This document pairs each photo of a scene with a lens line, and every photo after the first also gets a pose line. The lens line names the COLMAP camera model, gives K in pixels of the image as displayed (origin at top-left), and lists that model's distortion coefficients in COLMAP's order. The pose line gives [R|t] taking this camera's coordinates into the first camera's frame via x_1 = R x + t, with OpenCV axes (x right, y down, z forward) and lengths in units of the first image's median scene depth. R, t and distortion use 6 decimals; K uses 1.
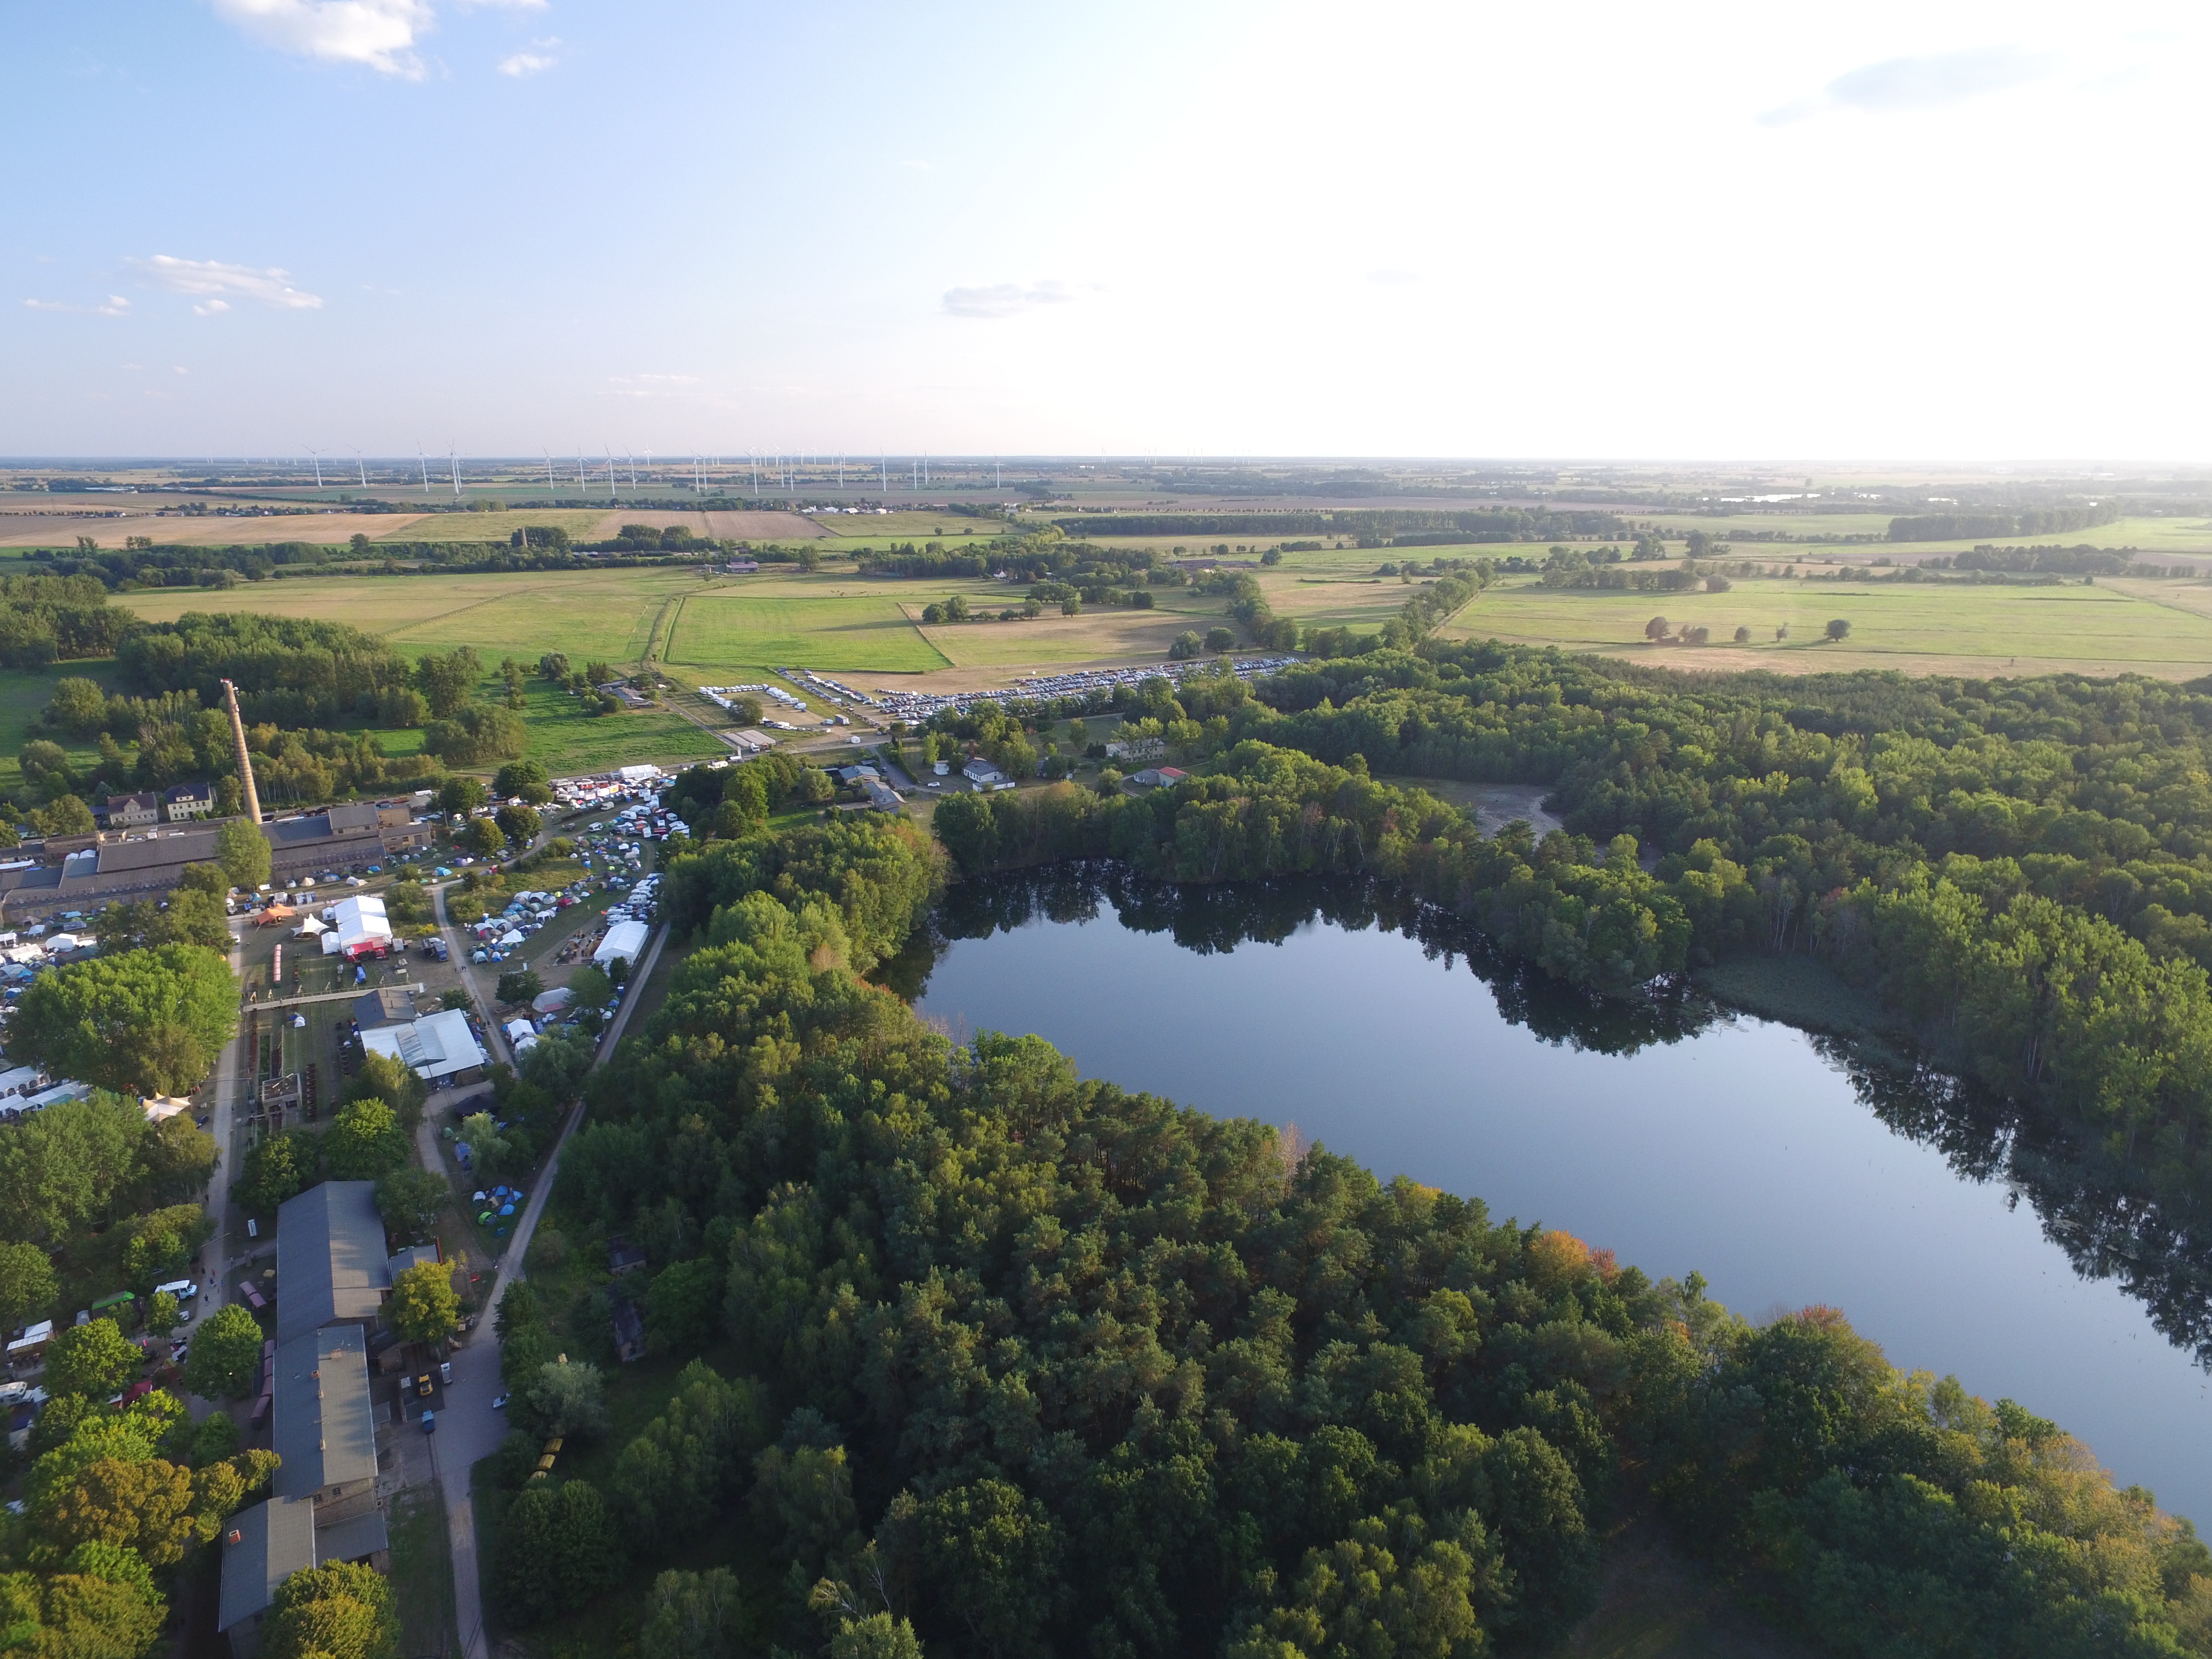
lens RADIAL K [[1289.7, 0, 1104.5], [0, 1289.7, 818.5], [0, 0, 1]] dist [-0.009298, 0.013910]
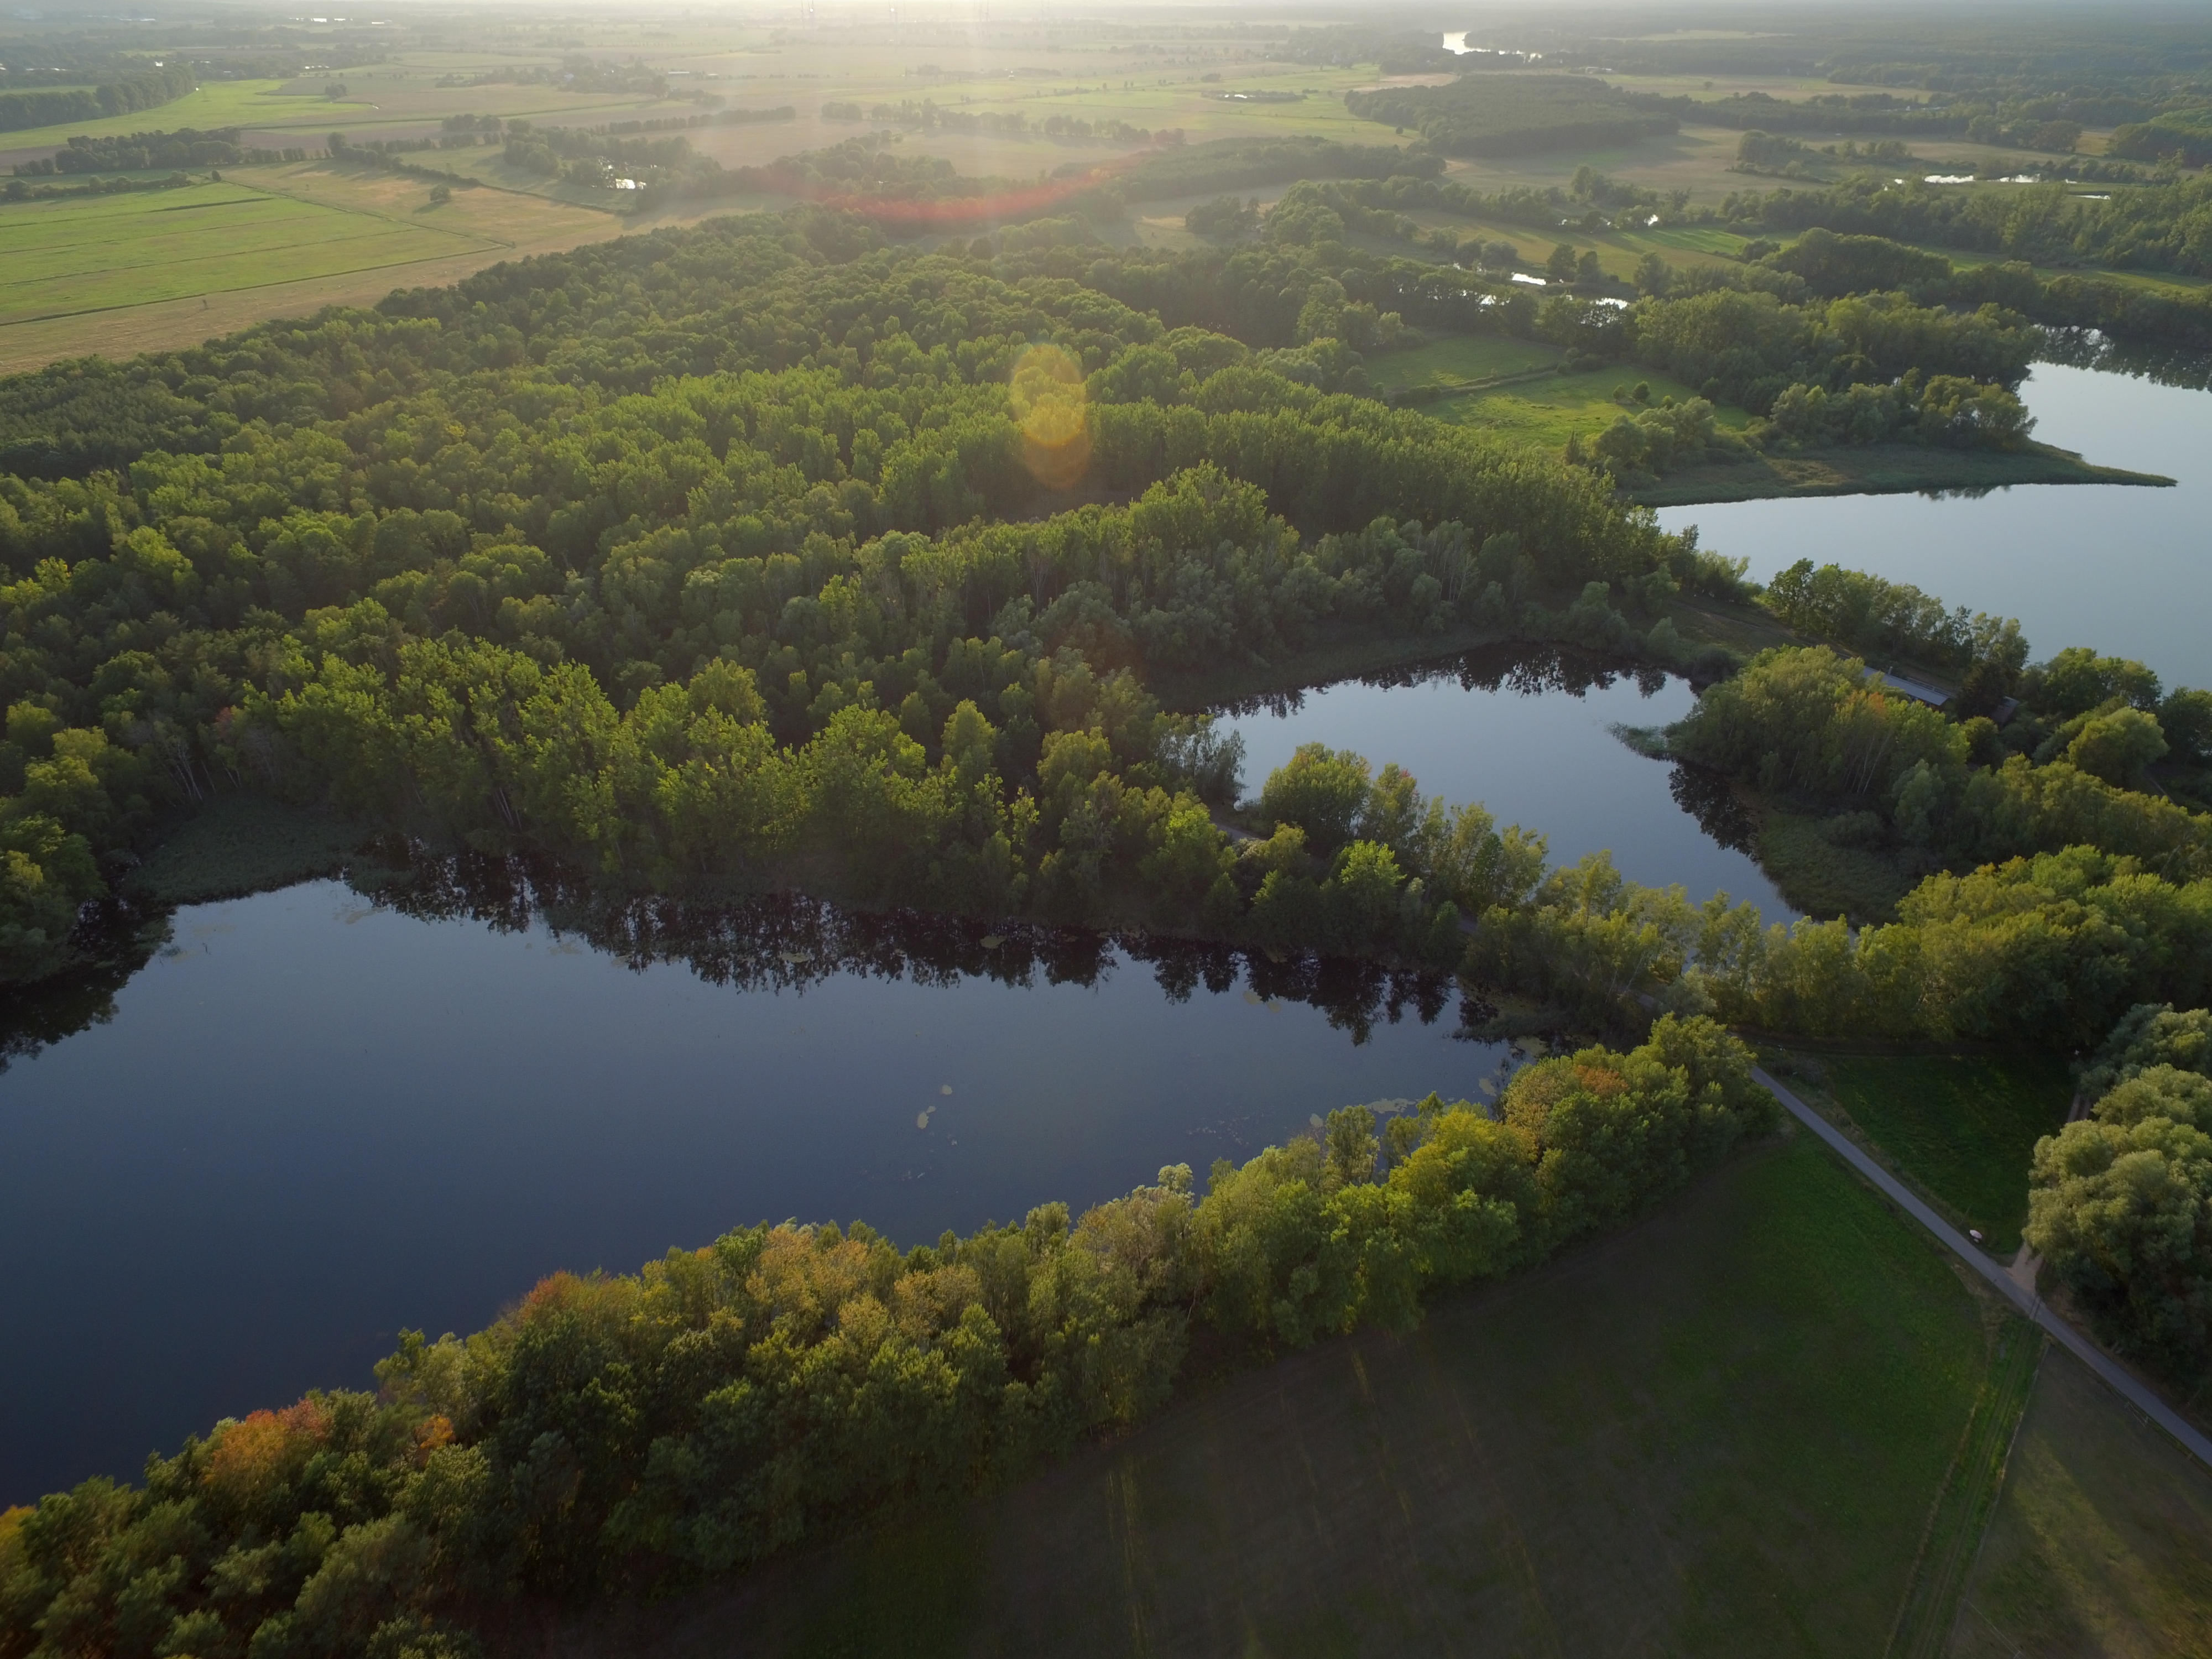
lens RADIAL K [[1289.7, 0, 1114.2], [0, 1289.7, 820.7], [0, 0, 1]] dist [-0.009298, 0.013910]
pose [[0.352737, -0.513017, 0.782554, 0.069826], [0.265368, 0.856819, 0.442088, -0.101201], [-0.897305, 0.051724, 0.438370, 0.097741]]
